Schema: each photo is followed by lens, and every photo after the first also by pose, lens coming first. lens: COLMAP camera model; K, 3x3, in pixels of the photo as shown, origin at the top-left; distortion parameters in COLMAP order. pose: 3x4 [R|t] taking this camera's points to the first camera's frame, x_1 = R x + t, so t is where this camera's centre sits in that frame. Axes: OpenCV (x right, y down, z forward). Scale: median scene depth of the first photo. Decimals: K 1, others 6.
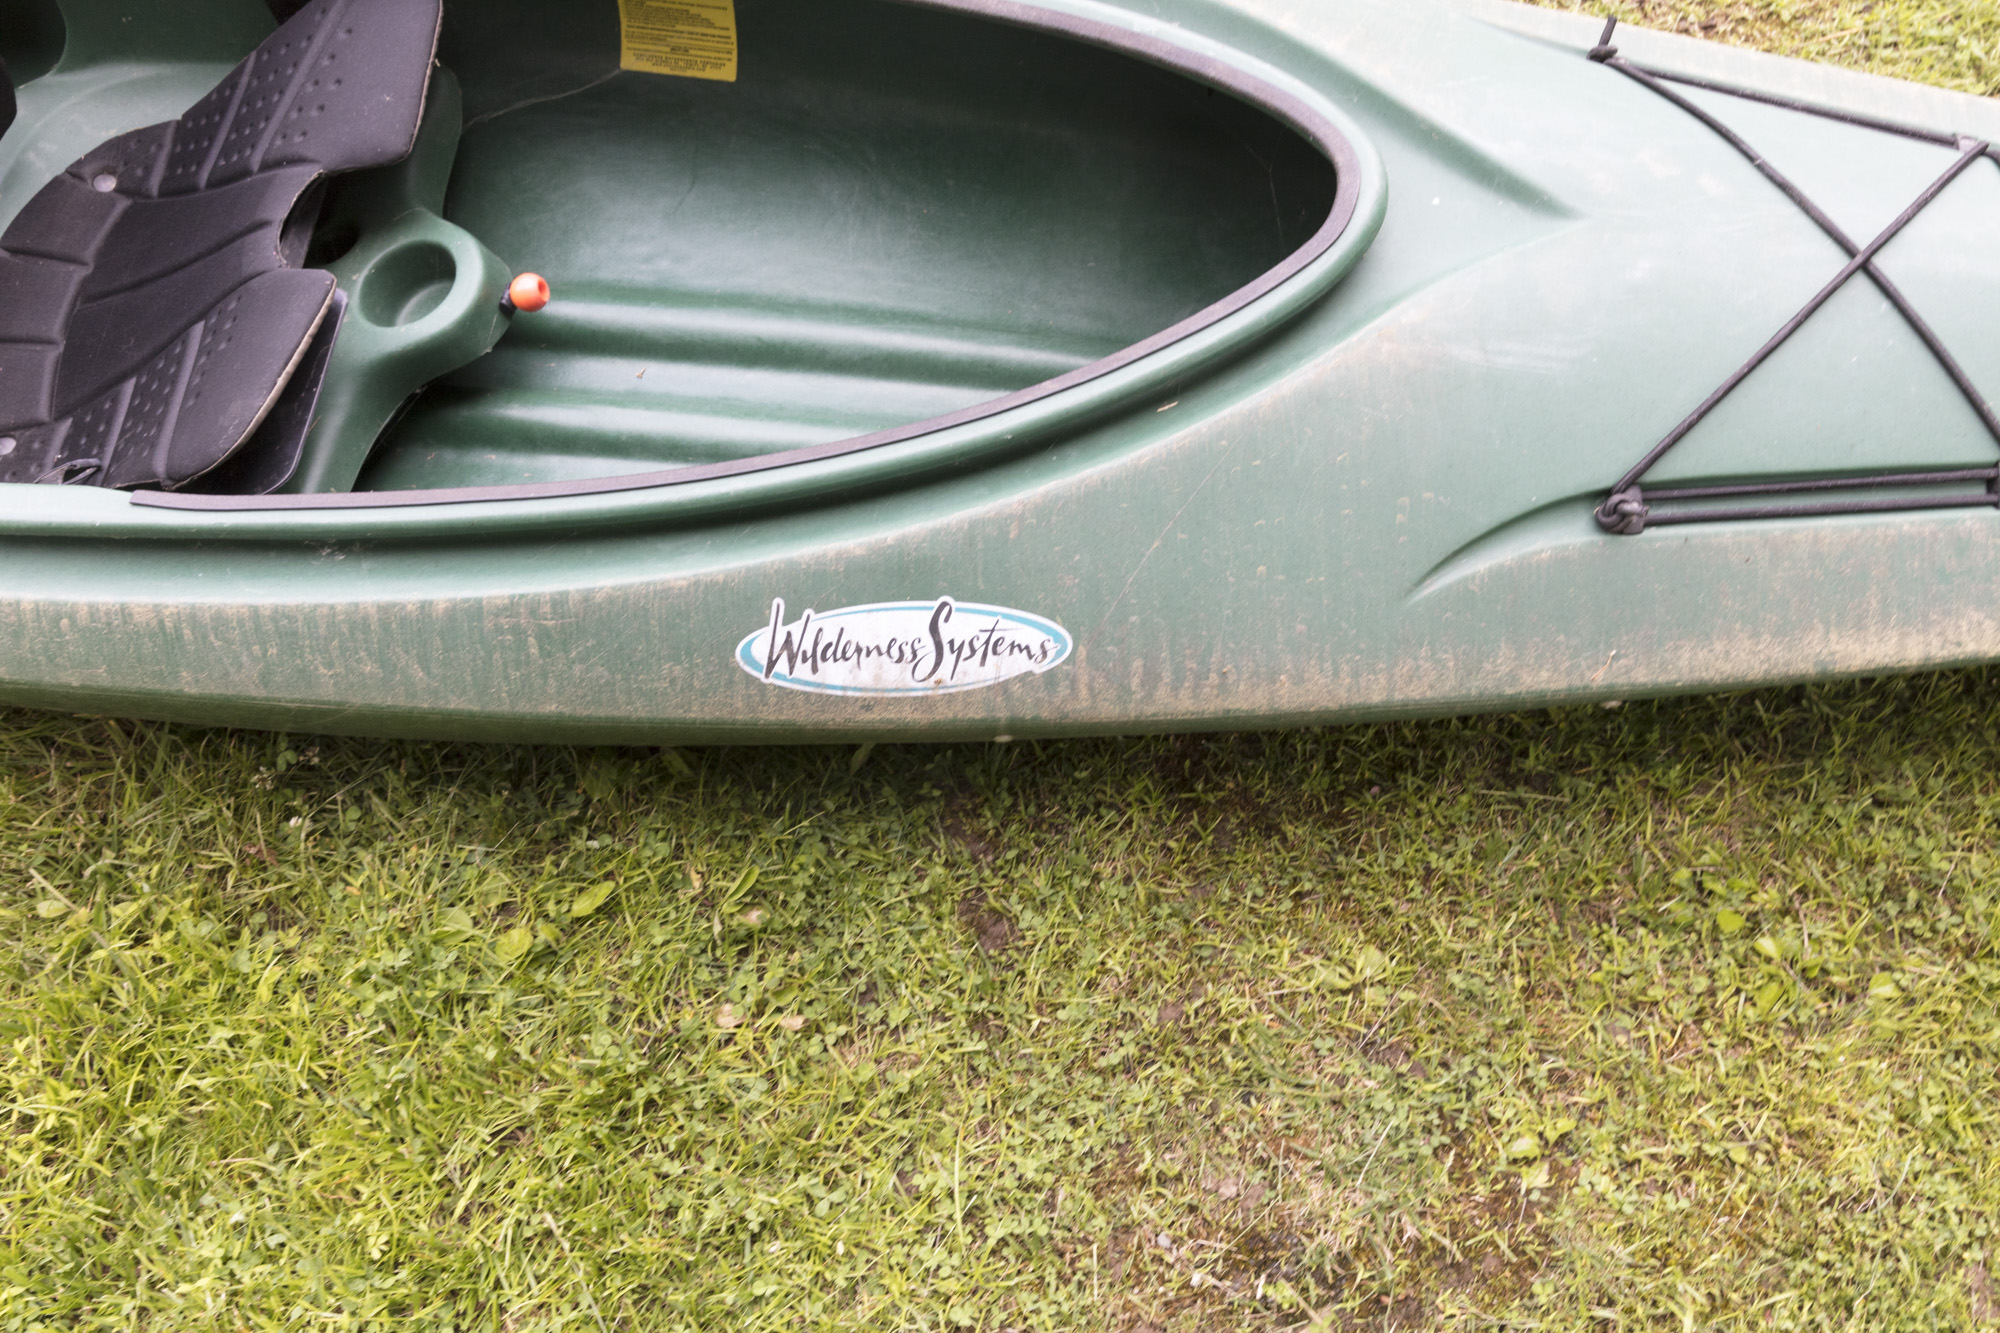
lens RADIAL K [[1684.1, 0, 991.5], [0, 1684.1, 683.8], [0, 0, 1]] dist [-0.009434, 0.005128]
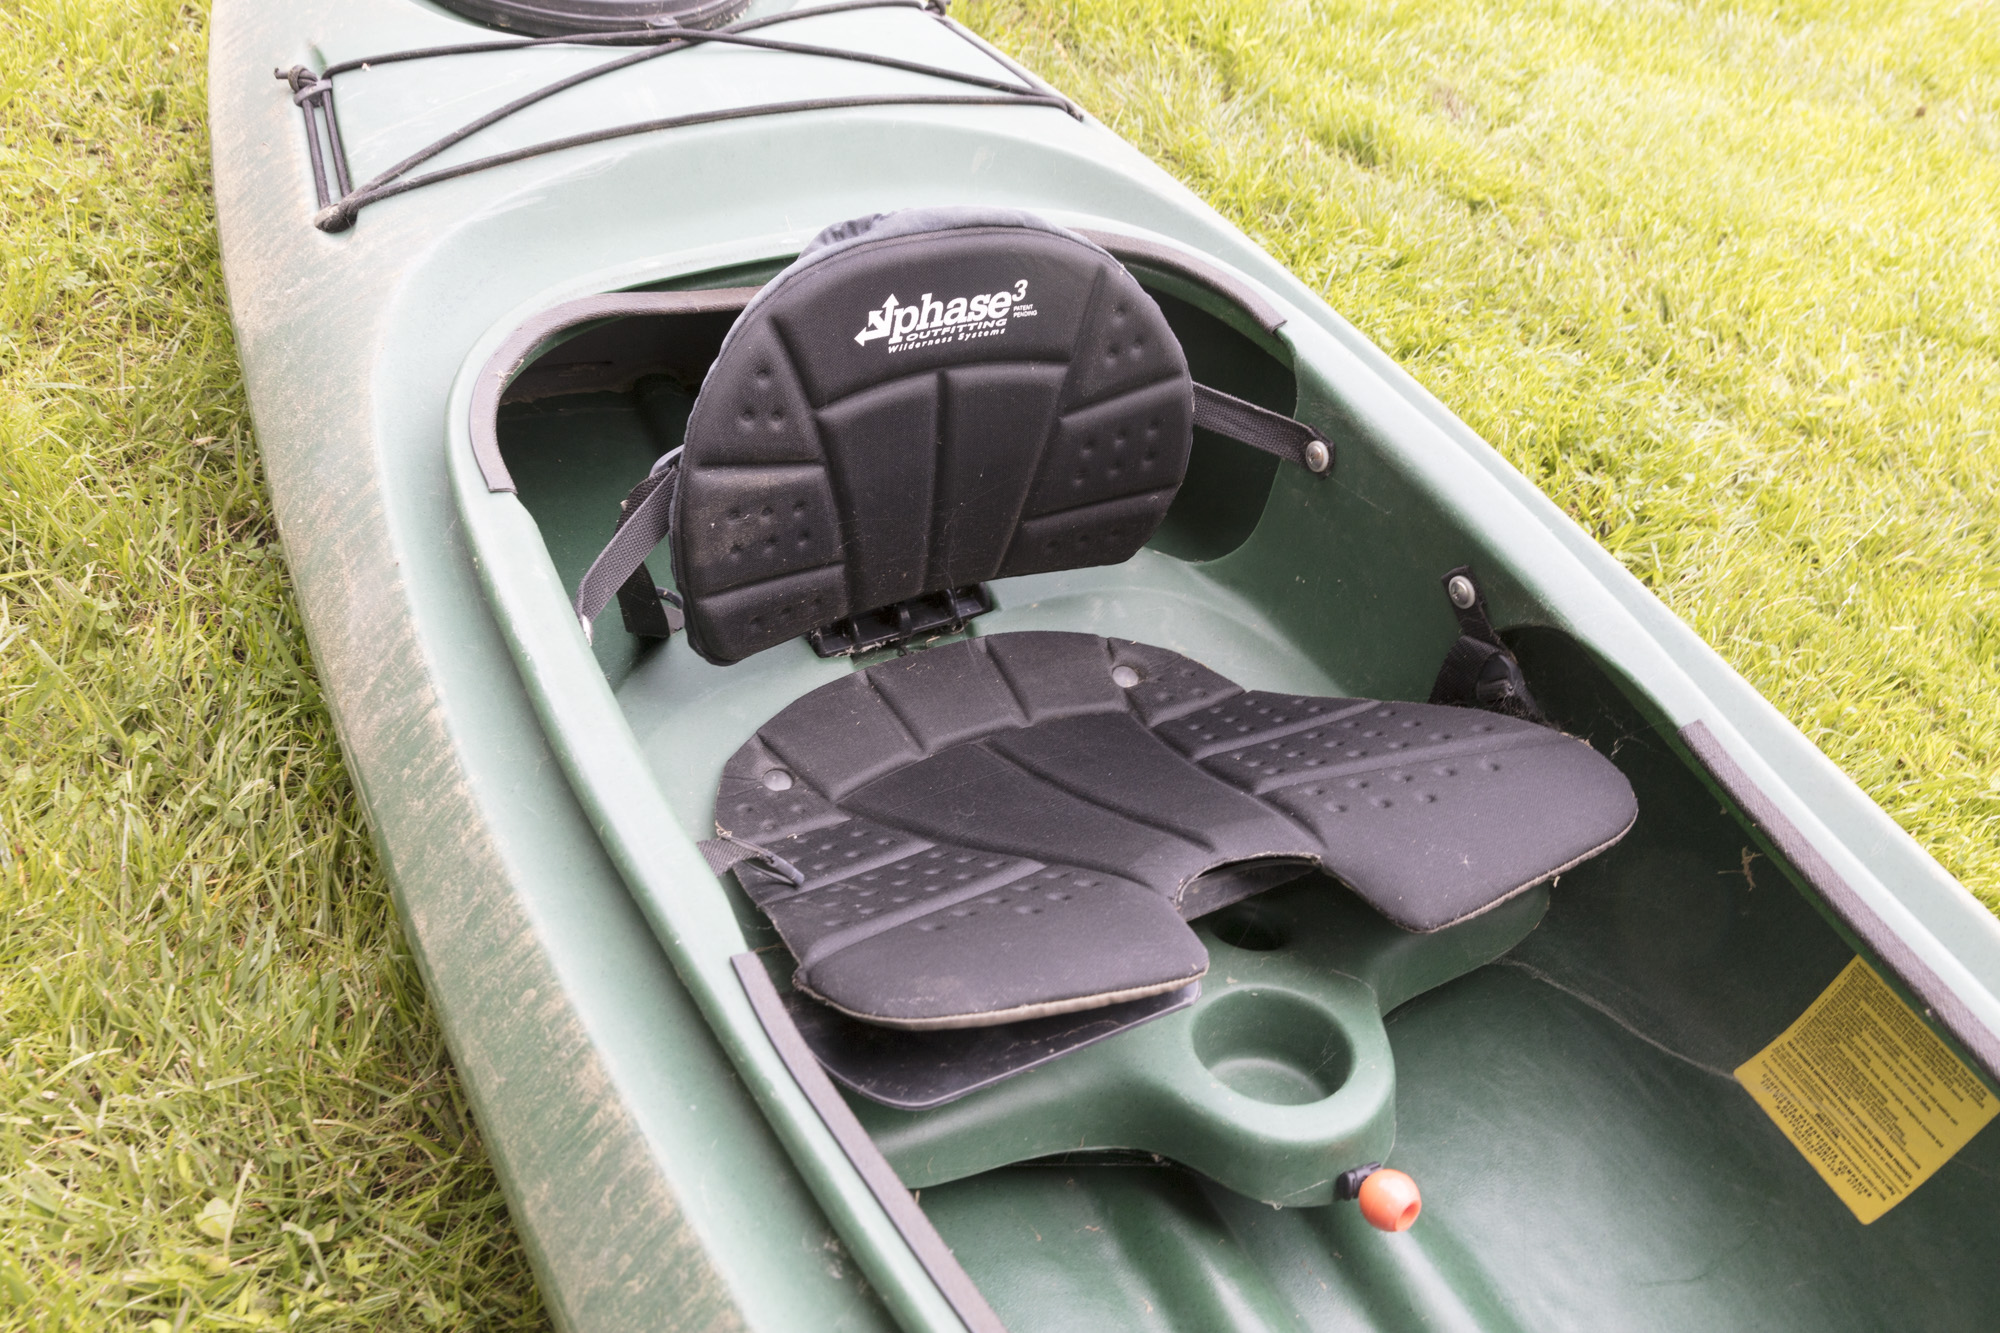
lens RADIAL K [[1684.1, 0, 994.0], [0, 1684.1, 662.7], [0, 0, 1]] dist [-0.009434, 0.005128]
pose [[0.565413, 0.628670, -0.533931, -0.151560], [-0.804545, 0.562976, -0.189116, -0.109620], [0.181699, 0.536500, 0.824107, 0.354994]]
